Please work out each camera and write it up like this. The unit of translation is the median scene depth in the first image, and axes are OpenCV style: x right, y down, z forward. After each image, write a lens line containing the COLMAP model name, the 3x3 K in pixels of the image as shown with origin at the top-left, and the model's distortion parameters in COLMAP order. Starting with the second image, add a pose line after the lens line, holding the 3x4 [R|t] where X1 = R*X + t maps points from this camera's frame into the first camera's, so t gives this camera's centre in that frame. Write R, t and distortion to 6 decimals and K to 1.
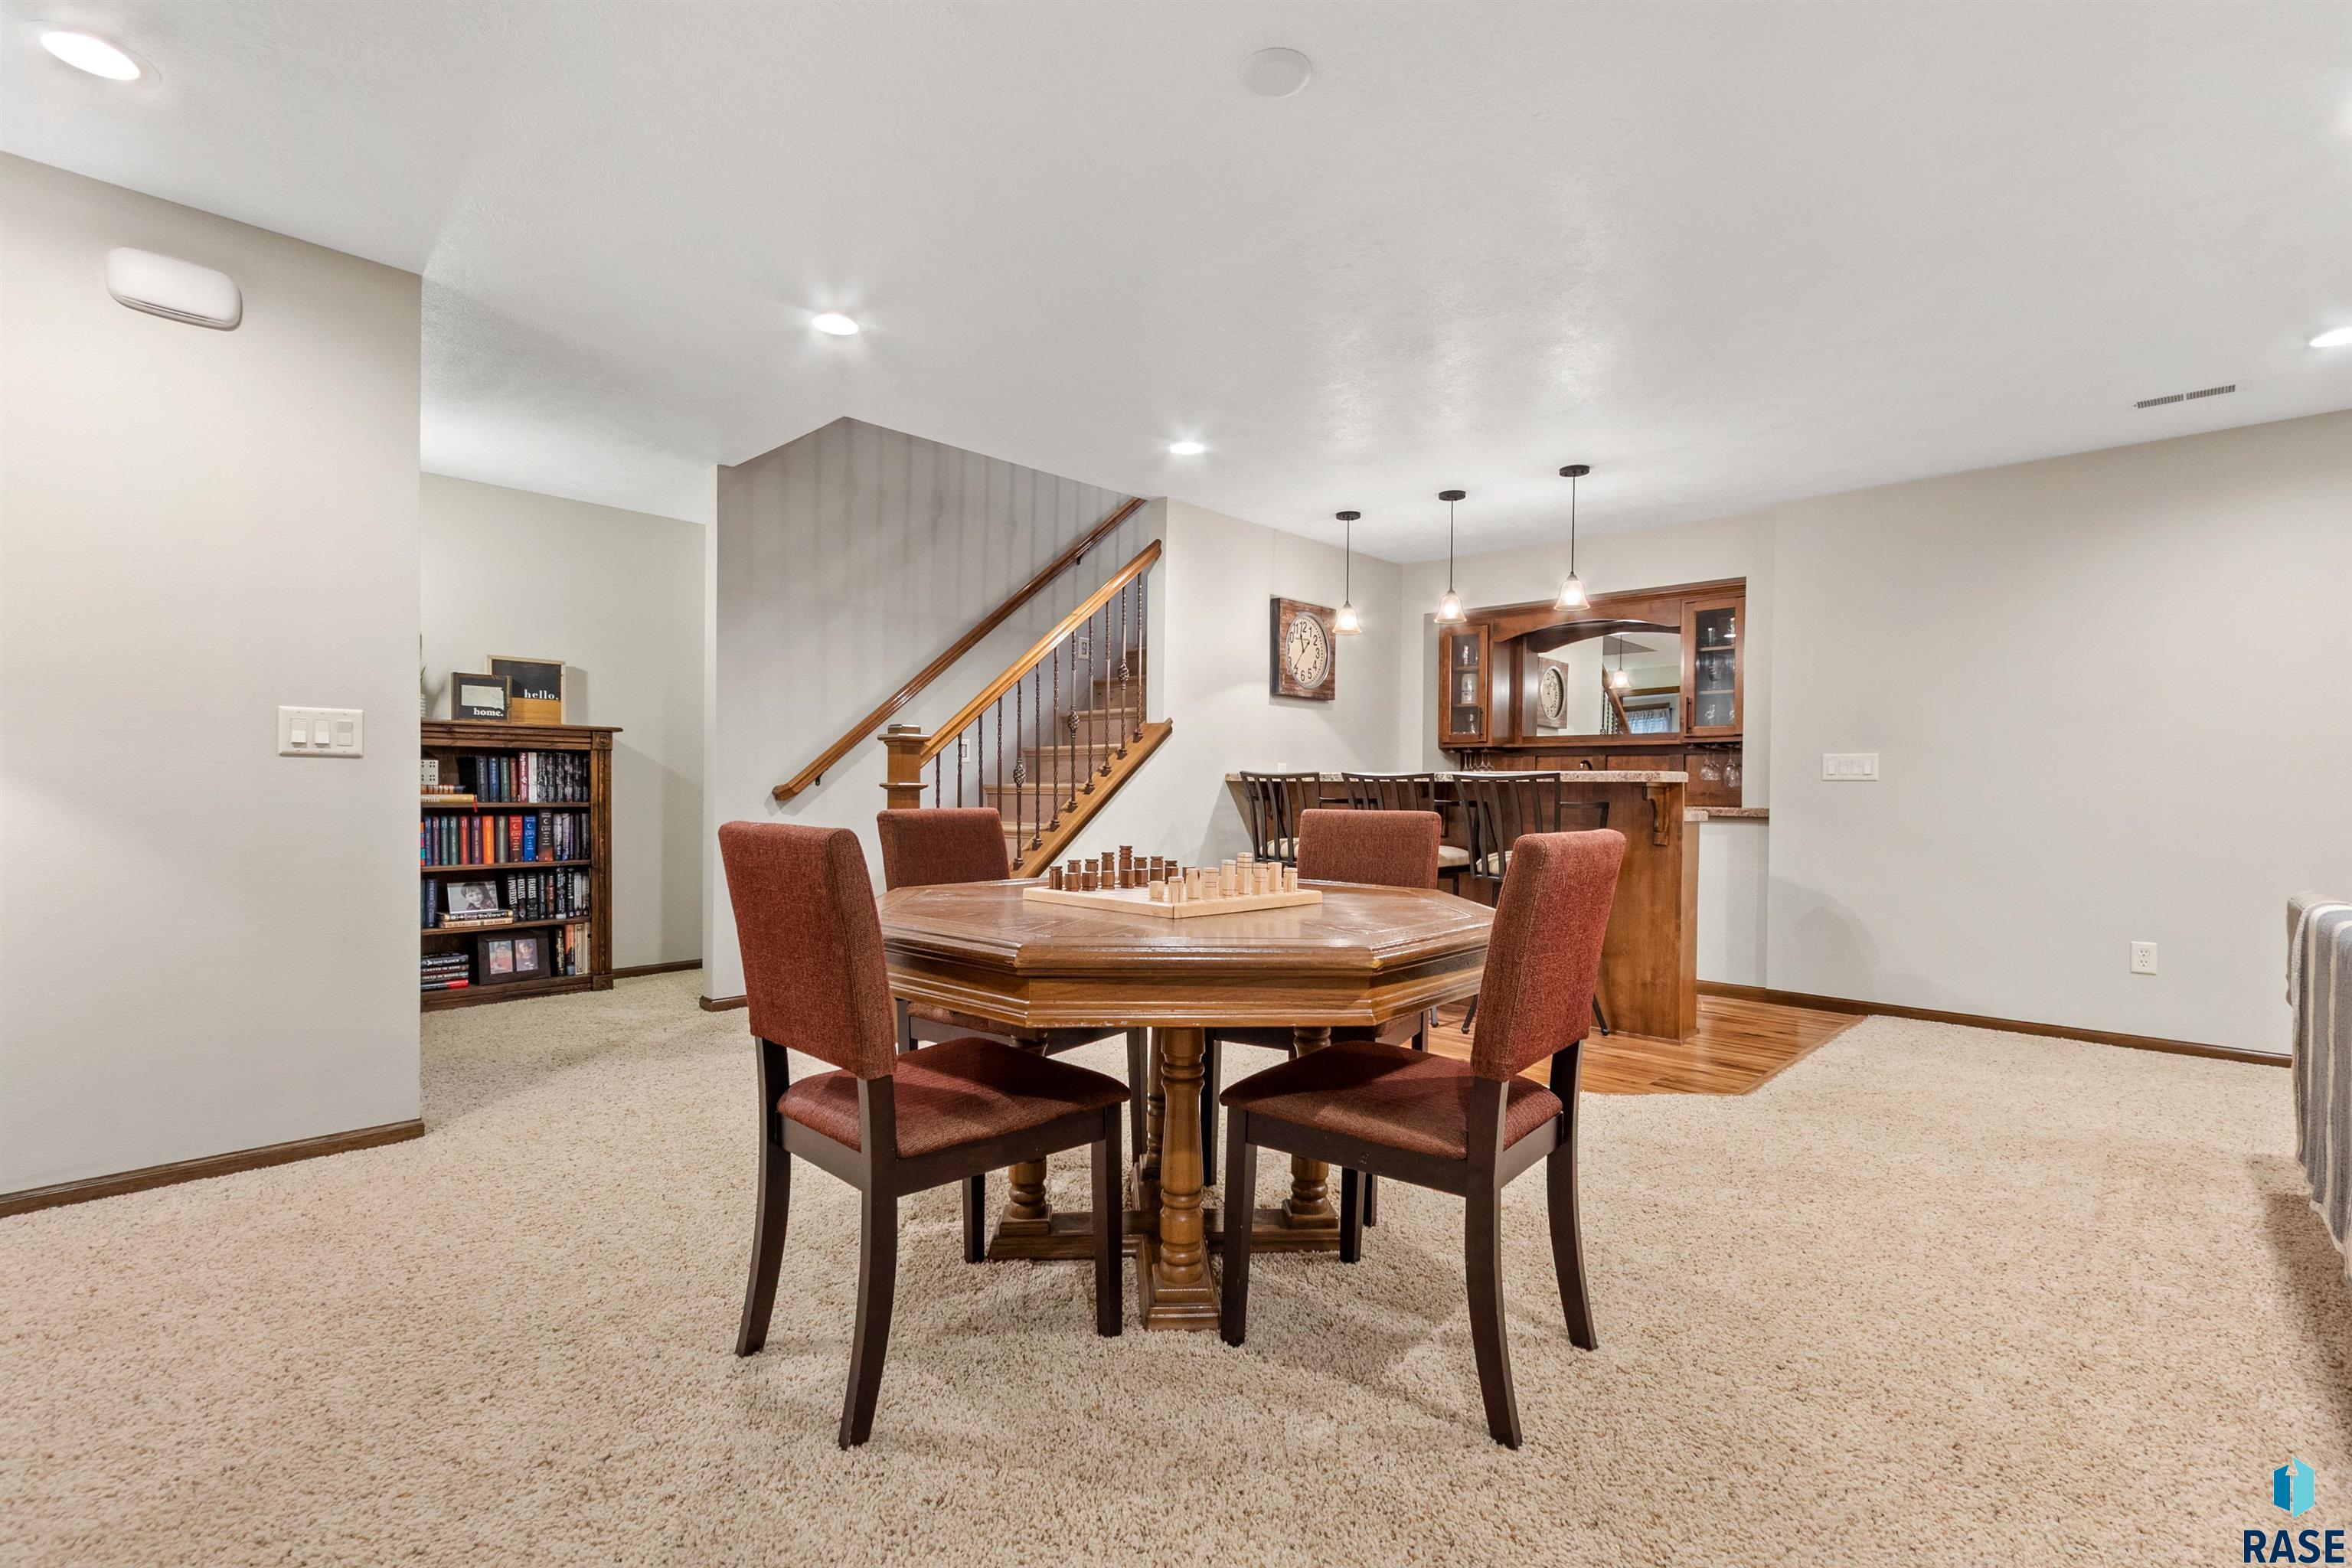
lens RADIAL K [[1049.9, 0, 1177.6], [0, 1049.9, 824.4], [0, 0, 1]] dist [0.000369, 0.000263]
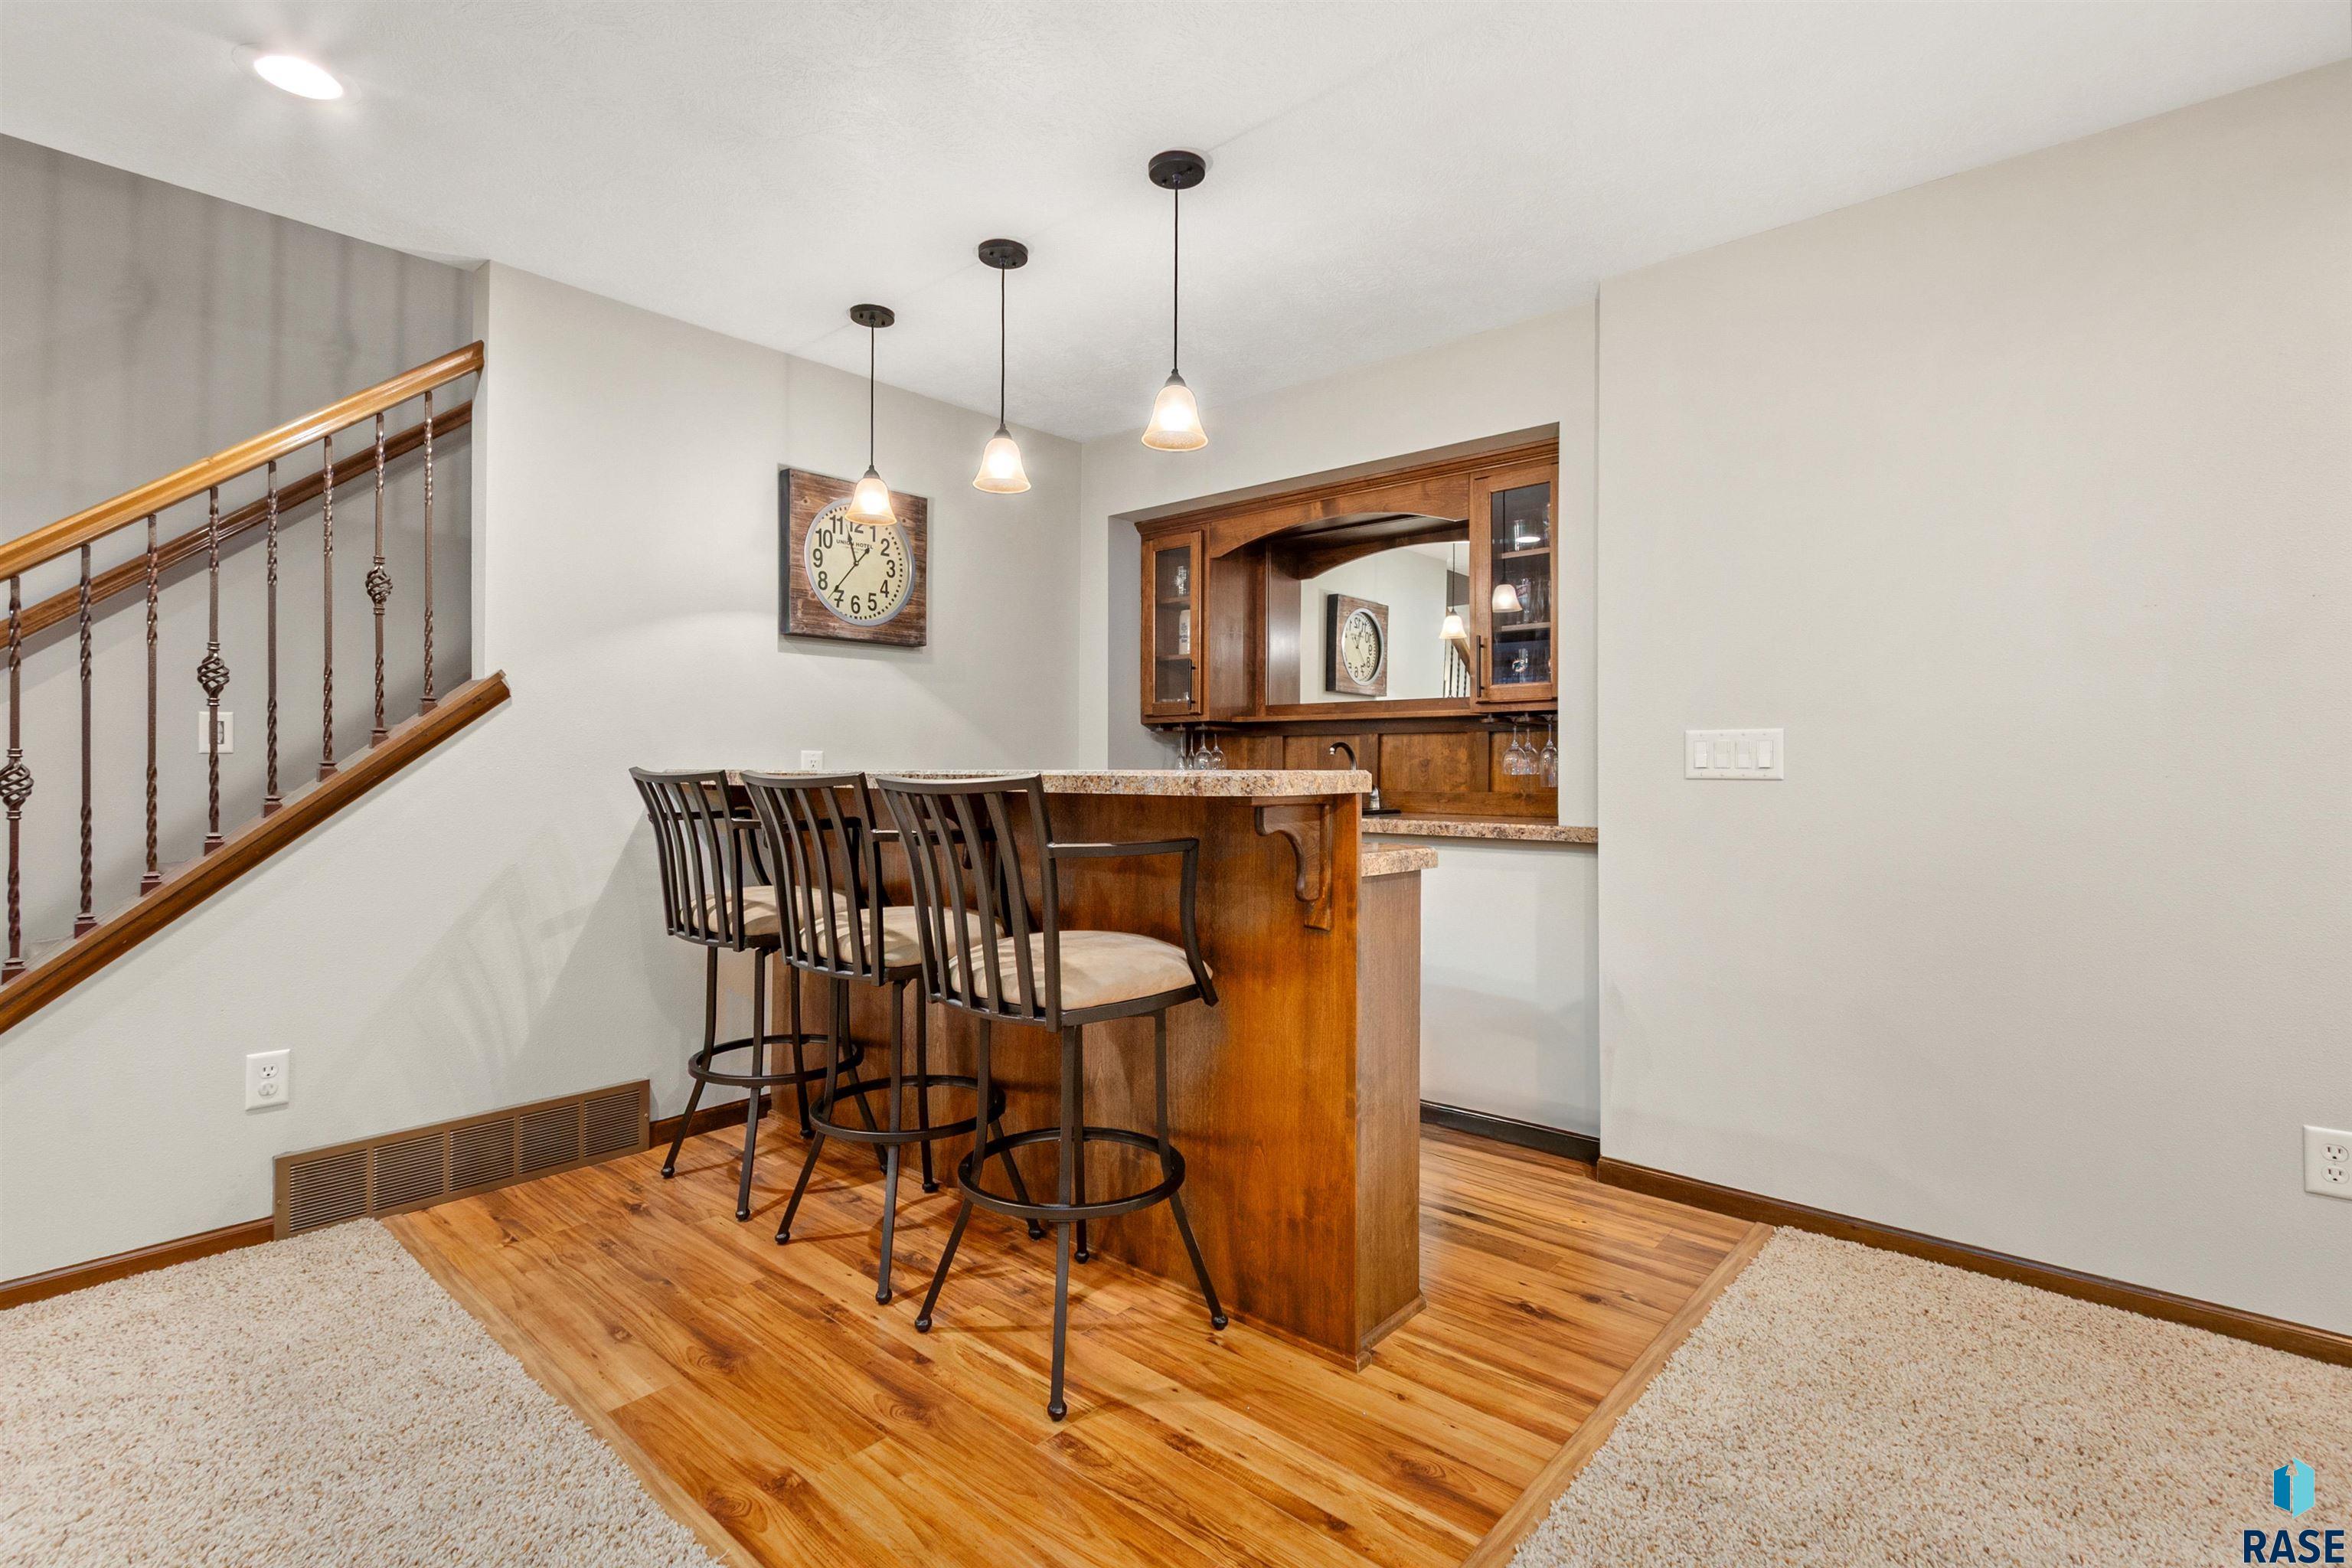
lens RADIAL K [[1089.1, 0, 1177.3], [0, 1089.1, 767.3], [0, 0, 1]] dist [0.013331, 0.000178]
pose [[0.998965, -0.006904, 0.044965, 0.299185], [0.008438, 0.999386, -0.034001, -0.028399], [-0.044703, 0.034346, 0.998410, 0.408539]]
